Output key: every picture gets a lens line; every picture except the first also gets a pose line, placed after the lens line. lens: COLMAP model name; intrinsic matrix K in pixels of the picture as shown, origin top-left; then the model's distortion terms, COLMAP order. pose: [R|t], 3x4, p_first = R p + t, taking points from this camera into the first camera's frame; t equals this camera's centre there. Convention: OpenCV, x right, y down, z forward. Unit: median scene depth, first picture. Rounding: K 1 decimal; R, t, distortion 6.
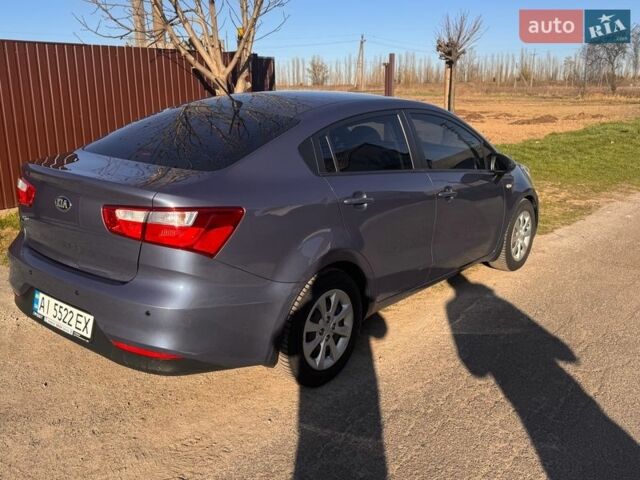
lens RADIAL K [[592.8, 0, 324.5], [0, 592.8, 243.0], [0, 0, 1]] dist [0.139583, -0.266037]
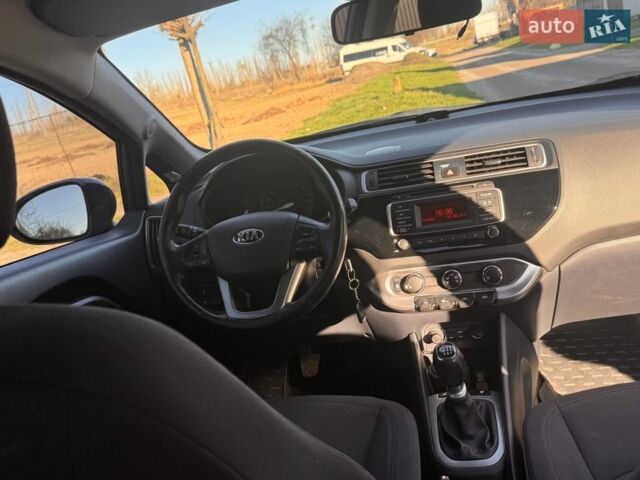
lens RADIAL K [[592.8, 0, 324.5], [0, 592.8, 243.0], [0, 0, 1]] dist [0.139583, -0.266037]
pose [[0.854541, -0.314372, 0.413438, -0.065363], [0.327118, 0.944062, 0.041725, -0.211471], [-0.403428, 0.099587, 0.909576, 1.203405]]
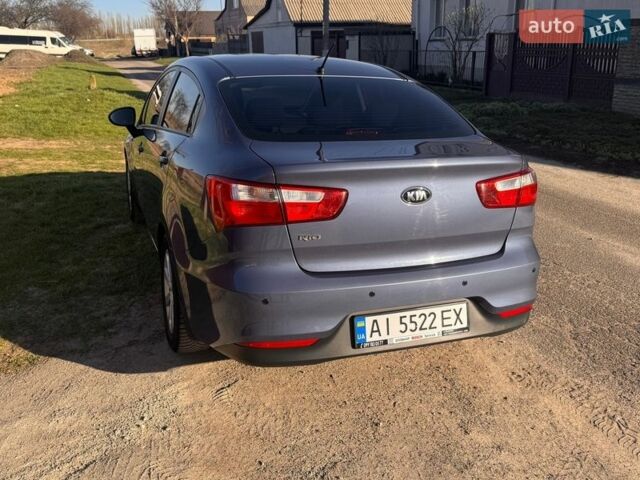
lens RADIAL K [[592.8, 0, 324.5], [0, 592.8, 243.0], [0, 0, 1]] dist [0.139583, -0.266037]
pose [[0.498546, -0.269908, 0.823773, -1.062331], [0.214780, 0.959121, 0.184270, -0.161282], [-0.839834, 0.085063, 0.536137, 0.579378]]
